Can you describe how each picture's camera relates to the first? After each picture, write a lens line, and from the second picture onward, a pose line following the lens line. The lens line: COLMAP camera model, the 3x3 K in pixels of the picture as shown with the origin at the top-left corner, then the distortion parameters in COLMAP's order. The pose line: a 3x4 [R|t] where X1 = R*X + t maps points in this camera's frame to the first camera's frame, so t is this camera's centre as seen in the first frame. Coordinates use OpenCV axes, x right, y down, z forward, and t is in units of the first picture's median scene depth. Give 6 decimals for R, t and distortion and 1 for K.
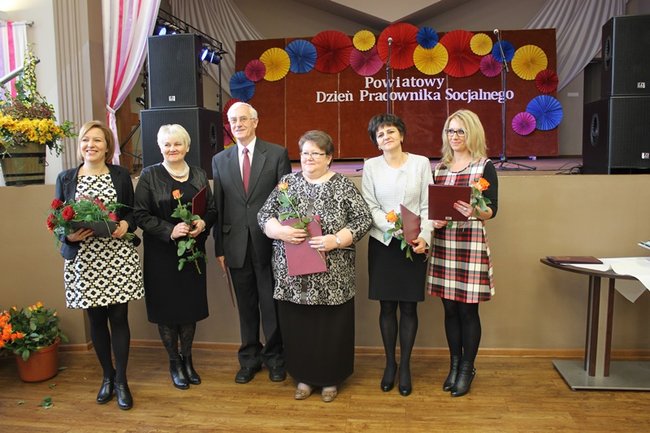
lens RADIAL K [[561.3, 0, 319.5], [0, 561.3, 225.3], [0, 0, 1]] dist [-0.158049, 0.155444]
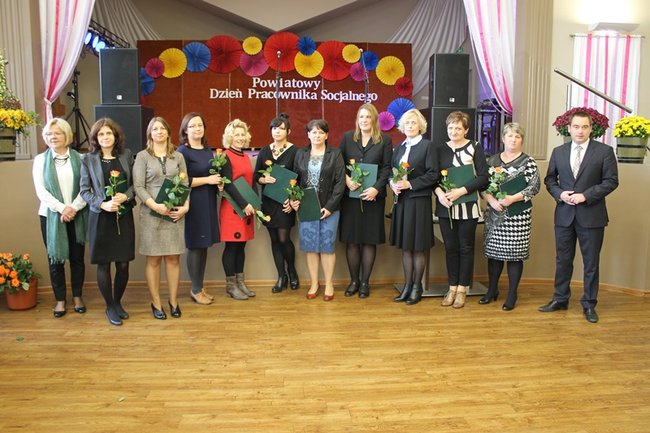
lens RADIAL K [[561.3, 0, 322.8], [0, 561.3, 218.0], [0, 0, 1]] dist [-0.158049, 0.155444]
pose [[0.974490, -0.005539, 0.224362, -0.037325], [0.005216, 0.999984, 0.002030, 0.023960], [-0.224370, -0.000808, 0.974504, -0.160600]]
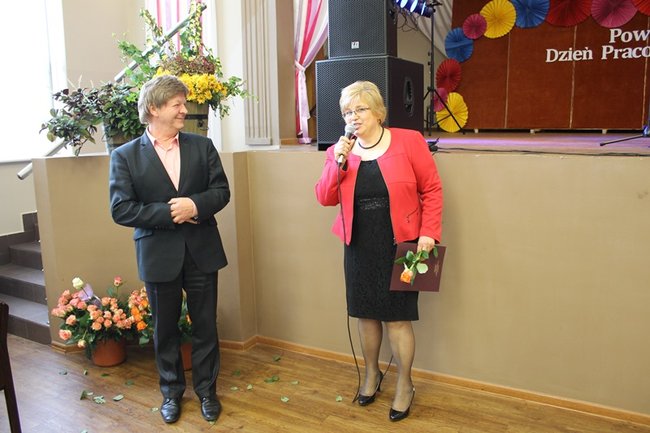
lens RADIAL K [[561.3, 0, 325.8], [0, 561.3, 212.7], [0, 0, 1]] dist [-0.158049, 0.155444]
pose [[0.930873, 0.064054, -0.359683, -0.004441], [-0.051737, 0.997701, 0.043779, -0.011507], [0.361660, -0.022144, 0.932047, 0.105862]]
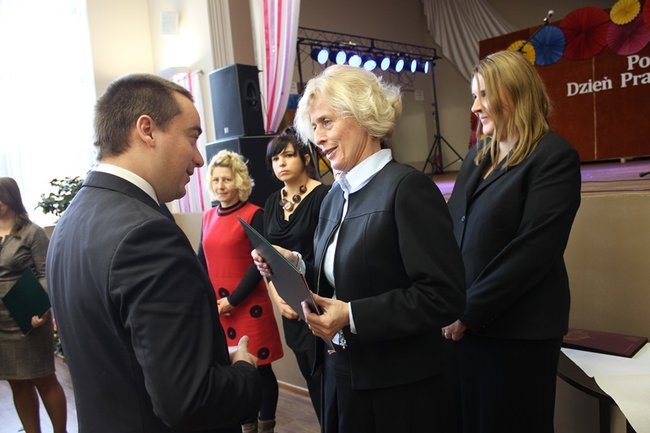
lens RADIAL K [[561.3, 0, 327.6], [0, 561.3, 215.9], [0, 0, 1]] dist [-0.158049, 0.155444]
pose [[0.796578, -0.014899, -0.604352, 0.210434], [0.001683, 0.999747, -0.022428, -0.019854], [0.604534, 0.016849, 0.796401, 0.120982]]
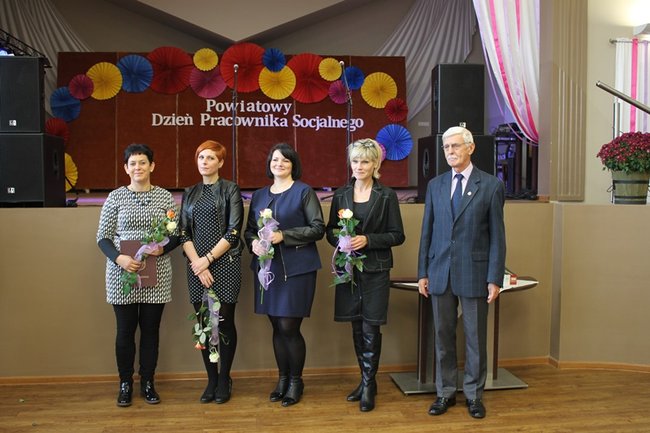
lens RADIAL K [[670.1, 0, 323.9], [0, 670.1, 224.5], [0, 0, 1]] dist [-0.077517, 0.000000]
pose [[0.965582, -0.000322, 0.260100, -0.017448], [0.017360, 0.997849, -0.063210, 0.012092], [-0.259520, 0.065550, 0.963511, -0.099456]]
